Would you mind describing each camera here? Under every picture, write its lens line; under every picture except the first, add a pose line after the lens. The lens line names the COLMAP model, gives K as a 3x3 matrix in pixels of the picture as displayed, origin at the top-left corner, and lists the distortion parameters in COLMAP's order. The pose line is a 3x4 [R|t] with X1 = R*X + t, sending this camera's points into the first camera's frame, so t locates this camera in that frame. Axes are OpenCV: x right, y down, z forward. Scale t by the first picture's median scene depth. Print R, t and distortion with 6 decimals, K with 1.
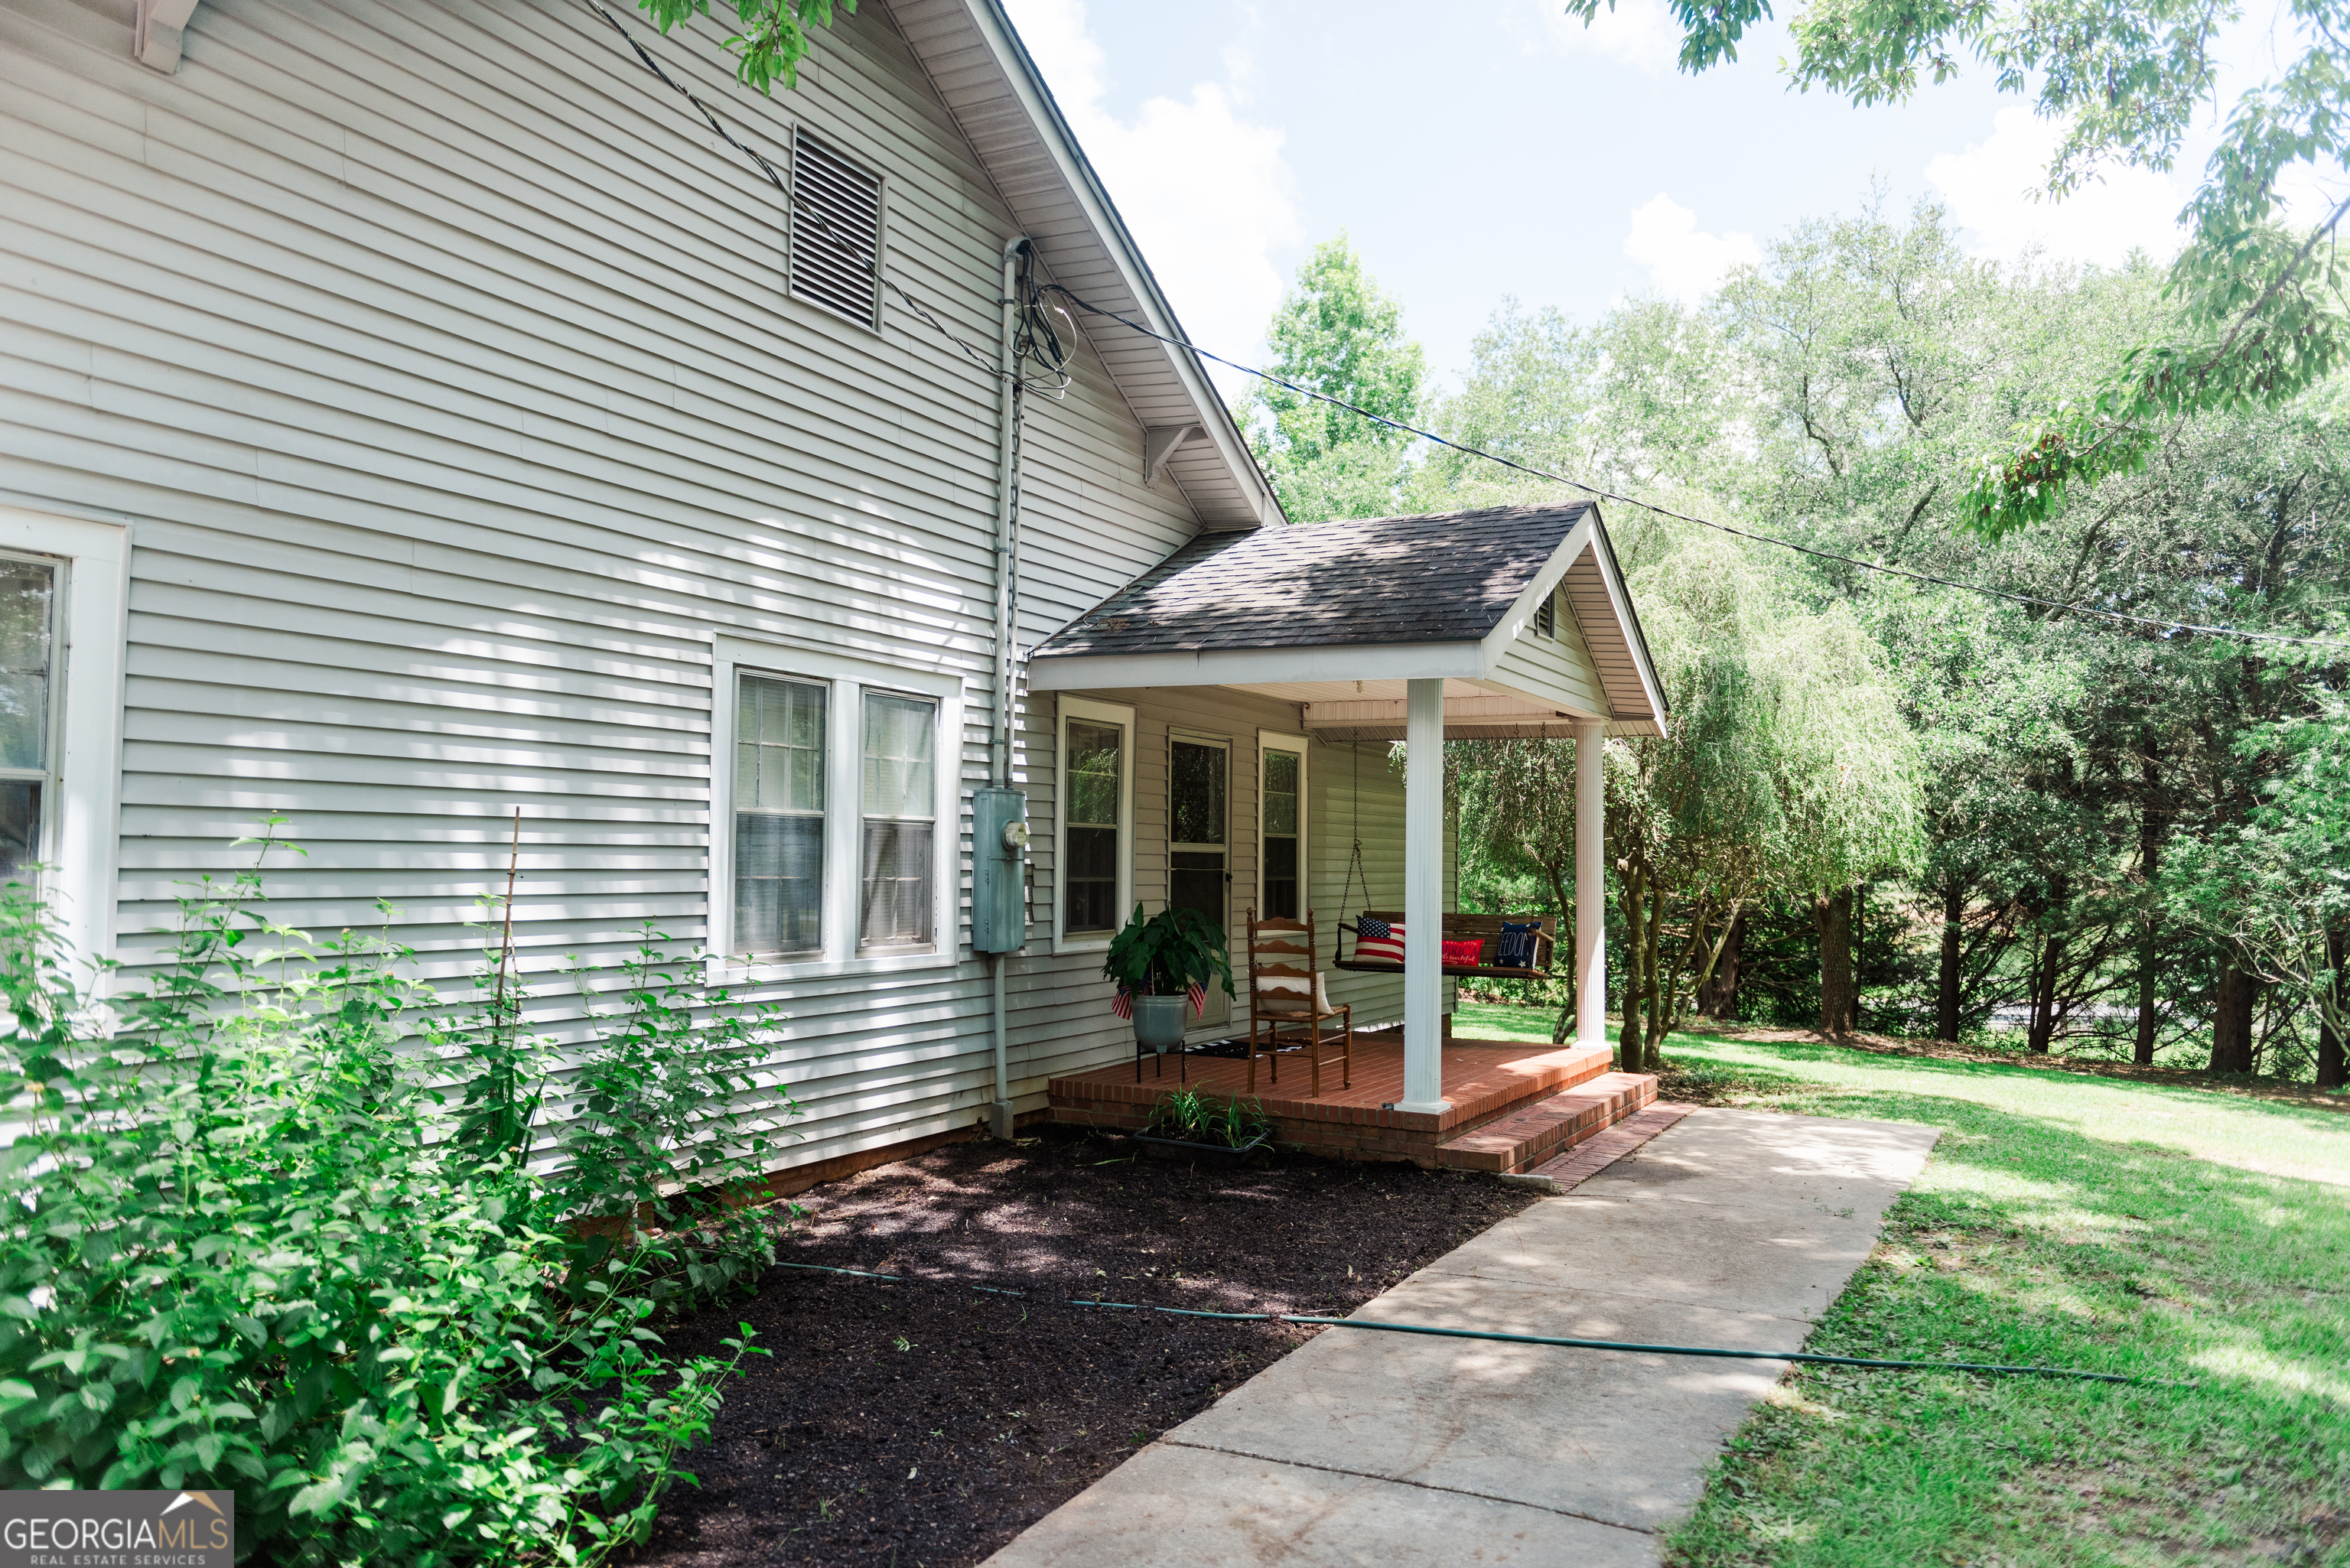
lens RADIAL K [[1597.3, 0, 1164.3], [0, 1597.3, 782.8], [0, 0, 1]] dist [0.006443, -0.002854]
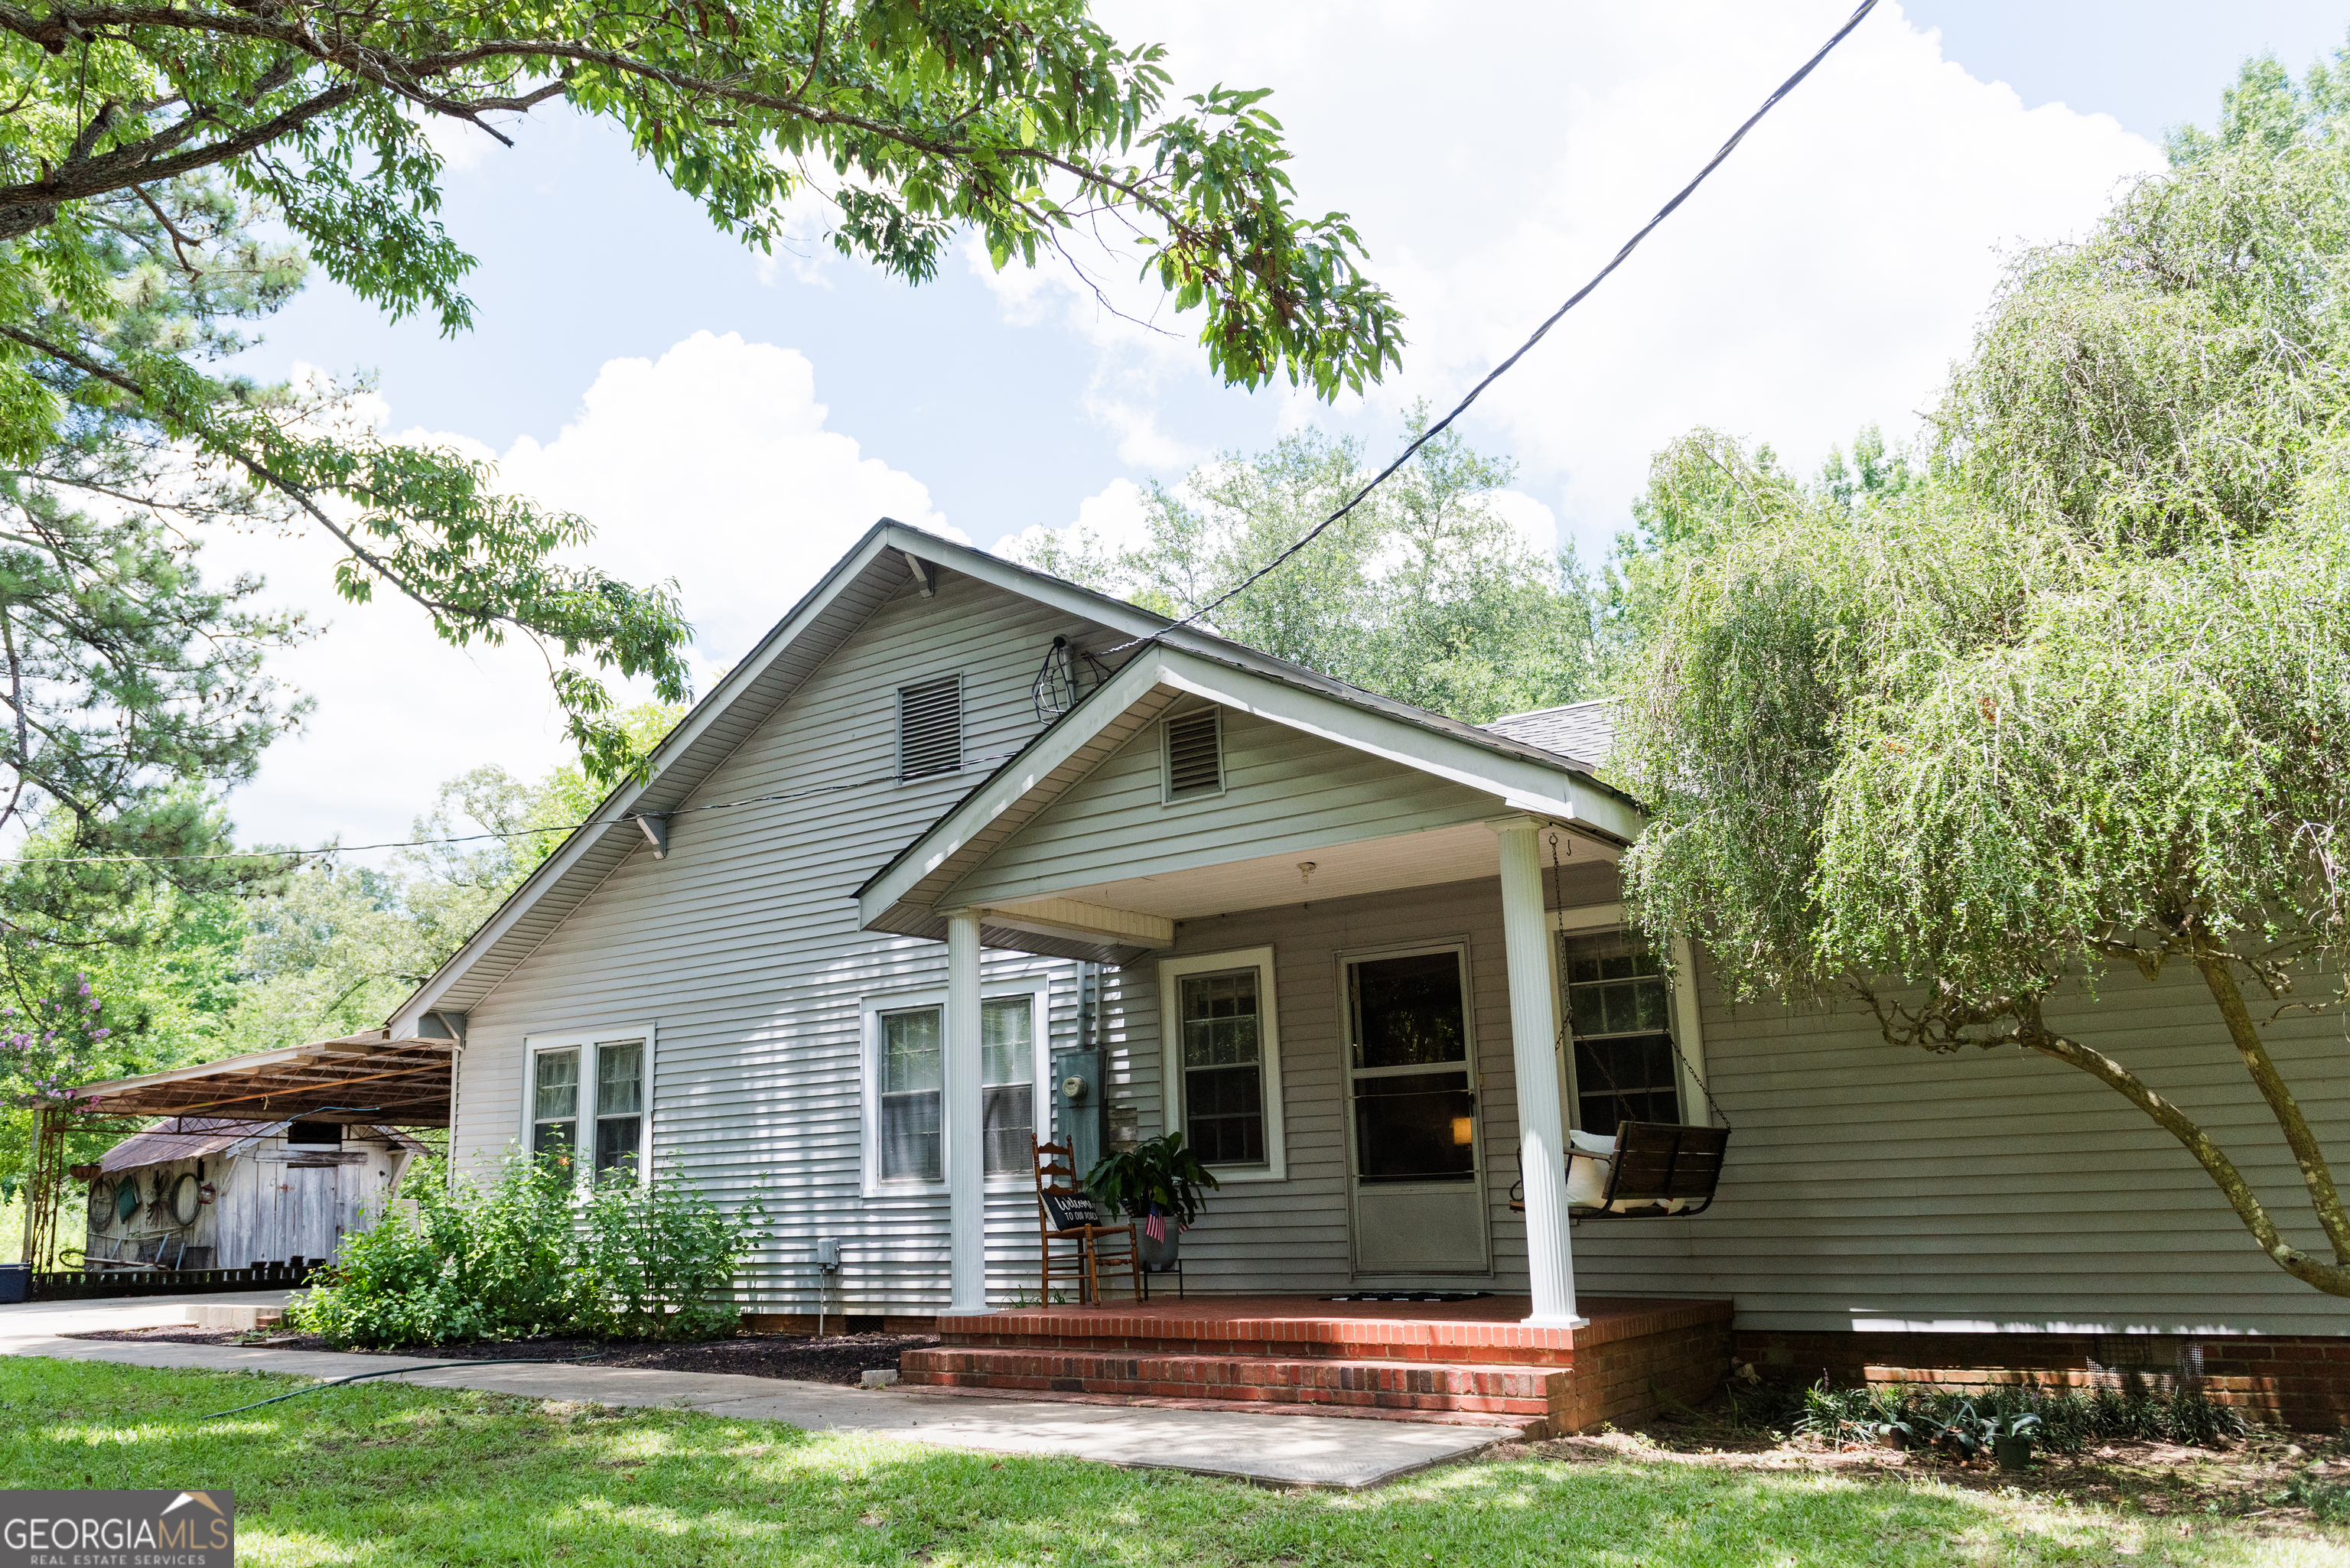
lens RADIAL K [[1698.9, 0, 1120.3], [0, 1698.9, 831.6], [0, 0, 1]] dist [0.004581, -0.000505]
pose [[-0.092811, -0.209032, -0.973495, 1.247881], [0.086012, 0.972377, -0.216993, 0.129059], [0.991962, -0.103872, -0.072268, 1.129834]]
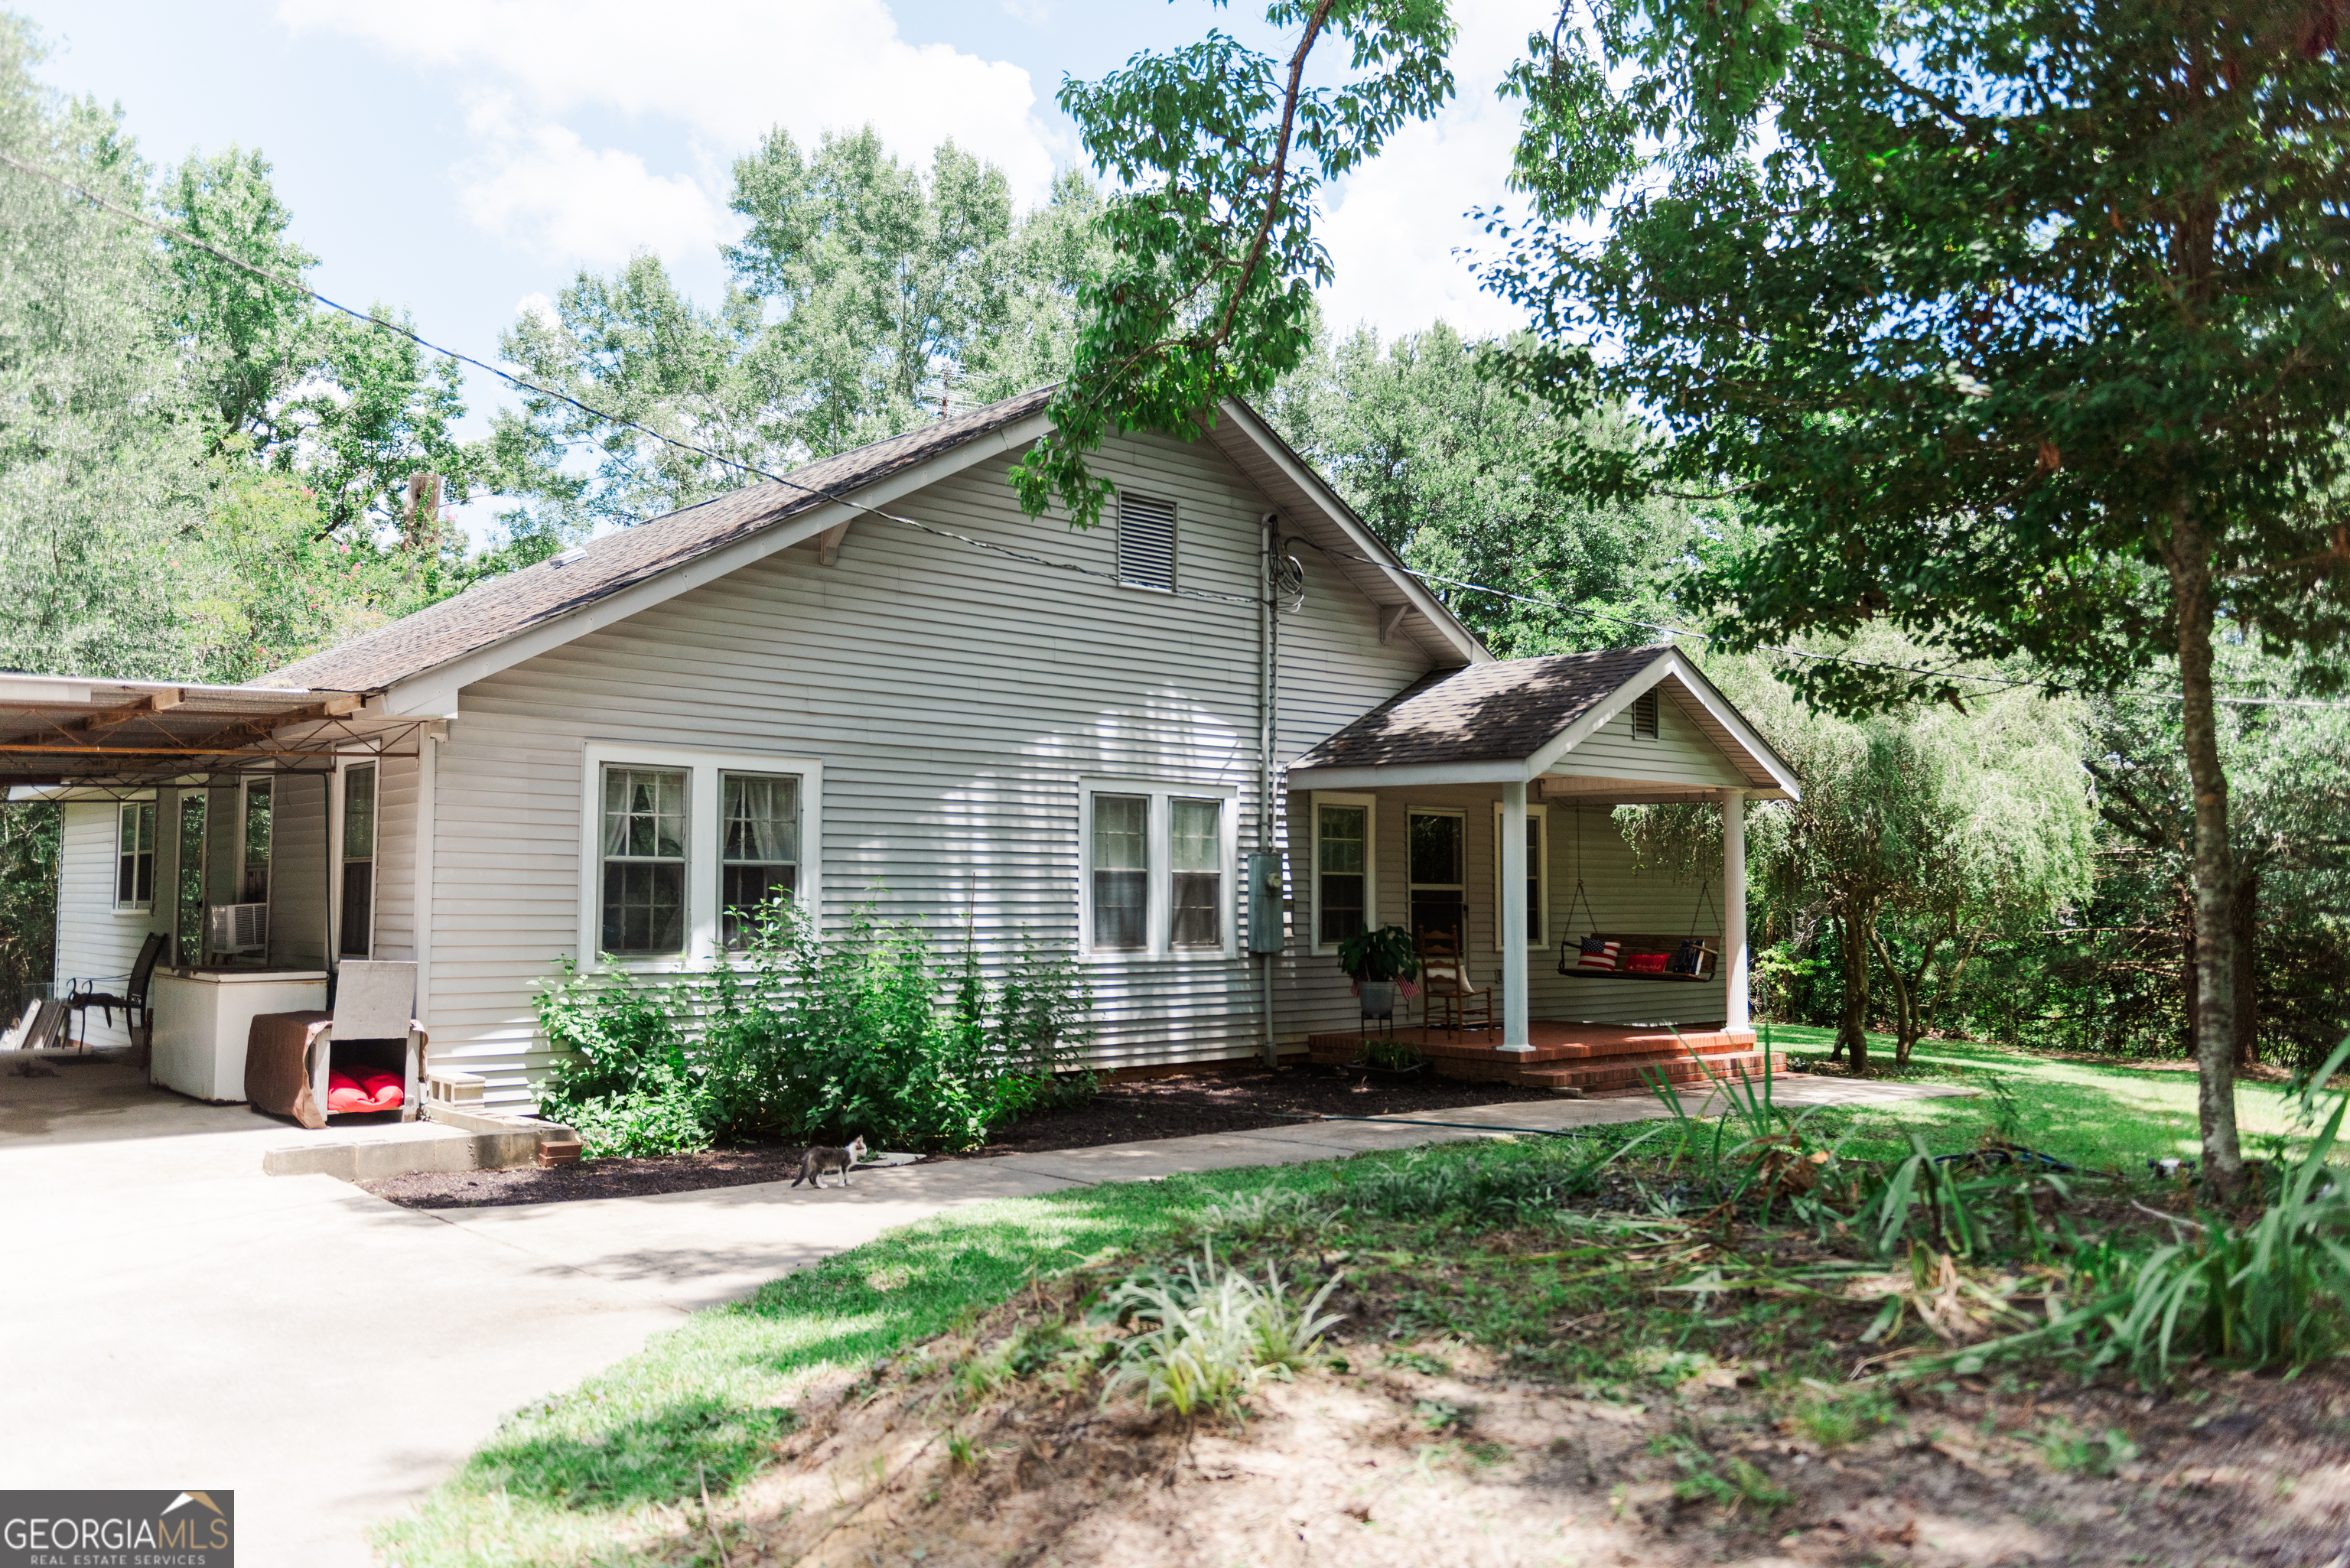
lens RADIAL K [[1808.8, 0, 1154.1], [0, 1808.8, 770.0], [0, 0, 1]] dist [-0.000960, 0.001787]
pose [[0.943854, -0.032880, -0.328724, 0.397646], [0.024071, 0.999235, -0.030832, -0.026076], [0.329486, 0.021189, 0.943923, -0.776127]]
